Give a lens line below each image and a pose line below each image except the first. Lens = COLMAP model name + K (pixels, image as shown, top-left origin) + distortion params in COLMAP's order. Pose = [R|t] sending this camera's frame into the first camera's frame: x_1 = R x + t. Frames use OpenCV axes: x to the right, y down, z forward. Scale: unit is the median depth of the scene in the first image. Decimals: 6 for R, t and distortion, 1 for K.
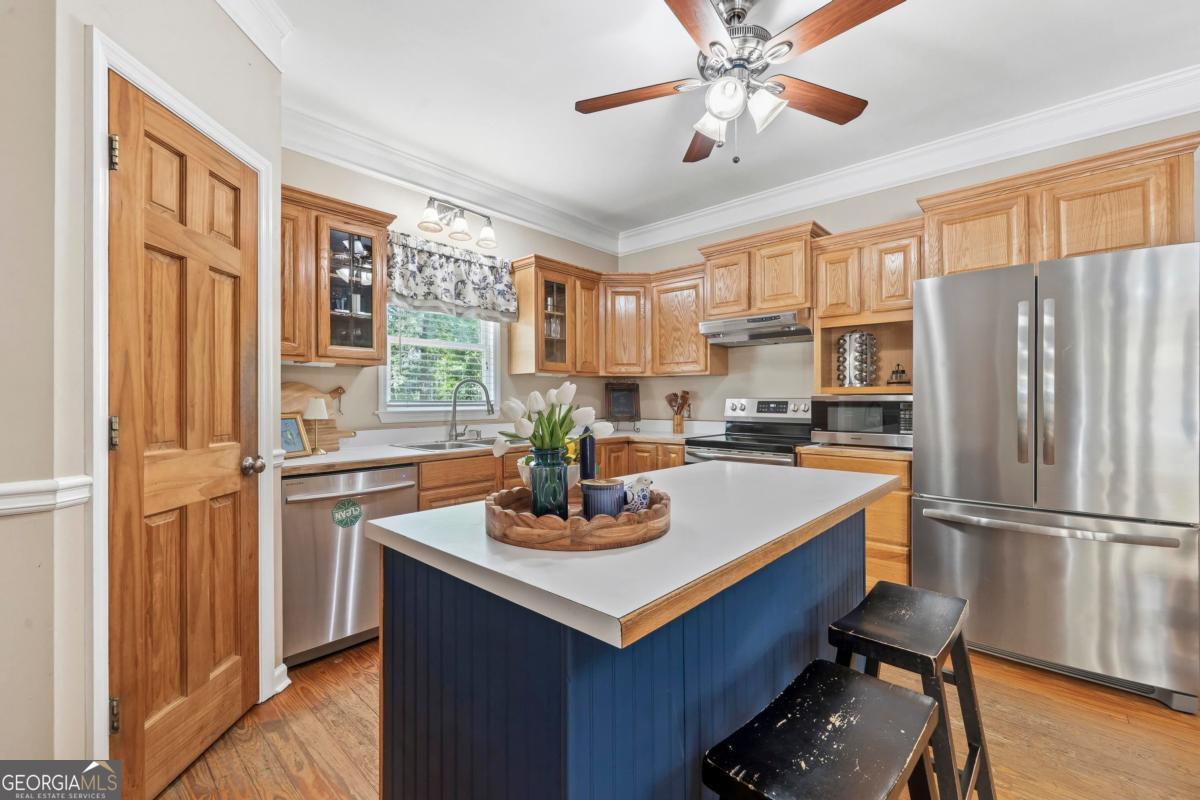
lens RADIAL K [[521.3, 0, 623.2], [0, 521.3, 404.6], [0, 0, 1]] dist [-0.000374, 0.000287]
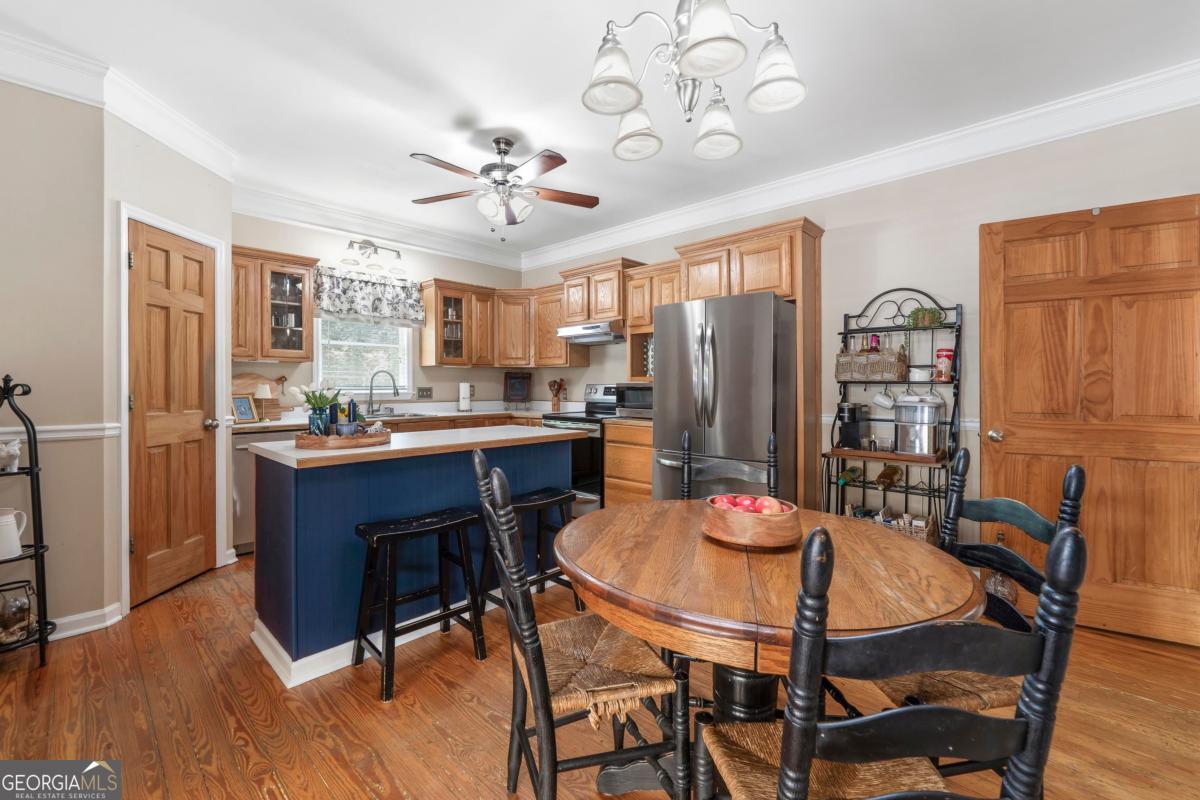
lens RADIAL K [[500.8, 0, 598.7], [0, 500.8, 391.7], [0, 0, 1]] dist [0.001072, 0.000098]
pose [[0.999861, 0.001451, -0.016633, 0.371399], [-0.001381, 0.999990, 0.004246, 0.001443], [0.016639, -0.004223, 0.999853, -0.391187]]
